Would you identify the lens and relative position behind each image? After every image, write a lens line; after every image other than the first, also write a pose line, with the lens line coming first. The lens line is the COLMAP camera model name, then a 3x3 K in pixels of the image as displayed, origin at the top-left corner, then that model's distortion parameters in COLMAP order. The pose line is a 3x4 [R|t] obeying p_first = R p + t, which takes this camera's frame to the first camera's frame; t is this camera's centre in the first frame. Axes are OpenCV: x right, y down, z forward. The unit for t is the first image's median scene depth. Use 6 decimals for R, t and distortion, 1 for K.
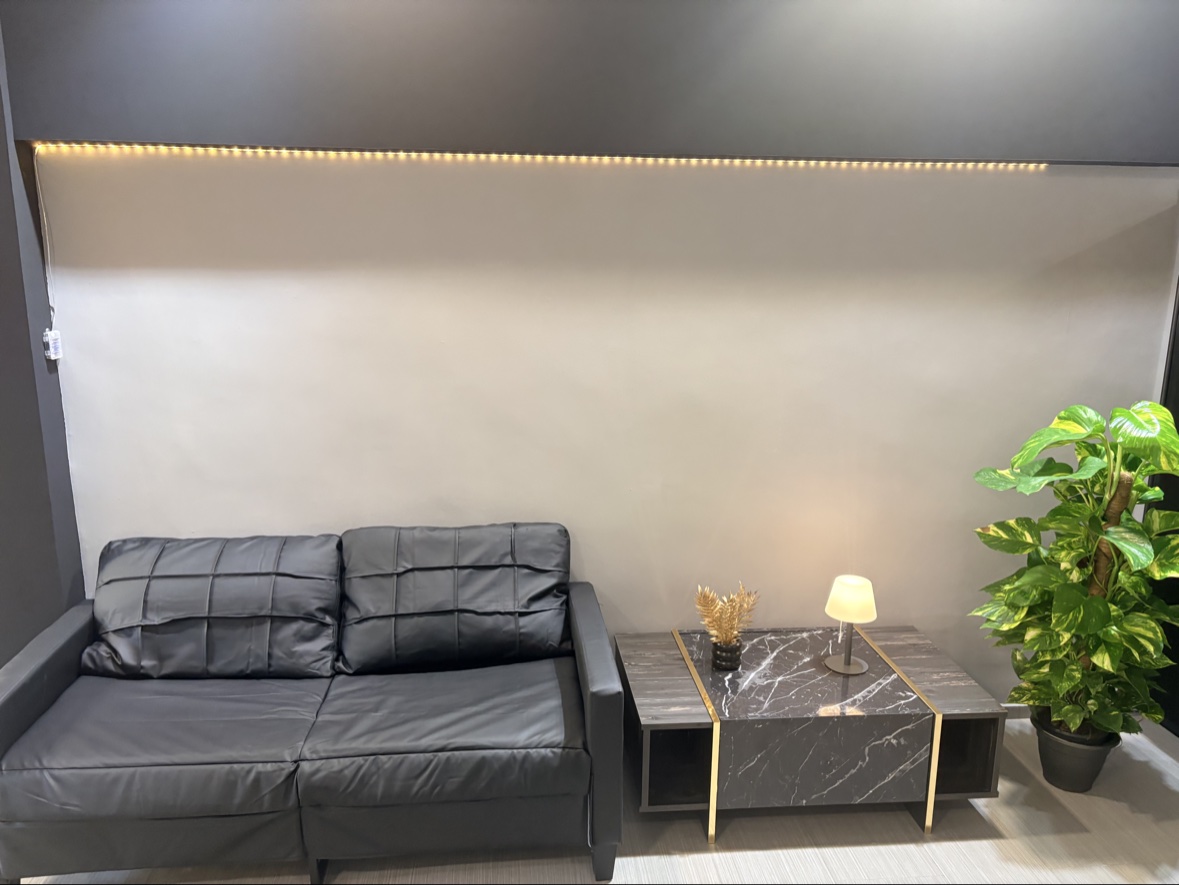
lens RADIAL K [[889.3, 0, 588.4], [0, 889.3, 455.0], [0, 0, 1]] dist [0.025908, 0.006106]
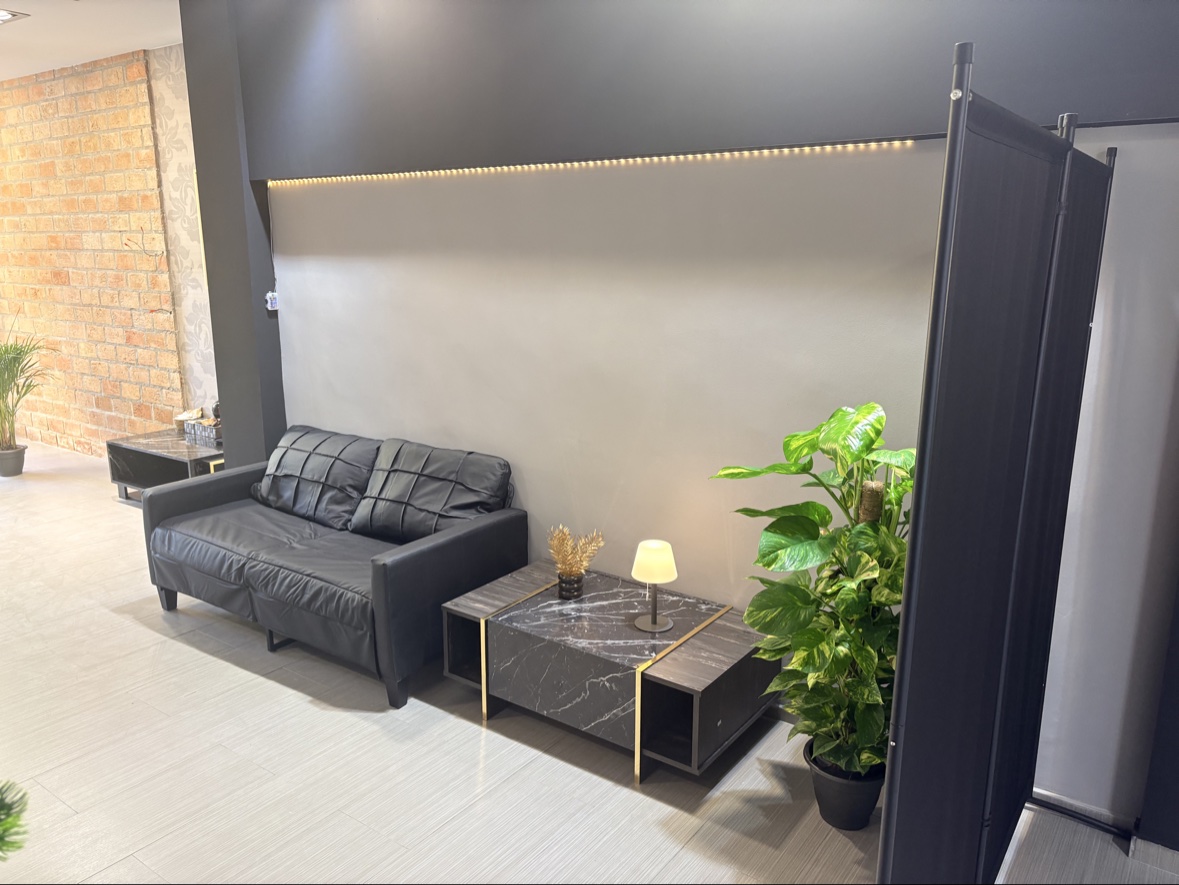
lens RADIAL K [[893.8, 0, 585.5], [0, 893.8, 451.1], [0, 0, 1]] dist [0.046125, -0.051081]
pose [[0.748931, 0.141888, -0.647279, 0.946847], [-0.139351, 0.988687, 0.055491, -0.020869], [0.647829, 0.048640, 0.760231, 0.121307]]
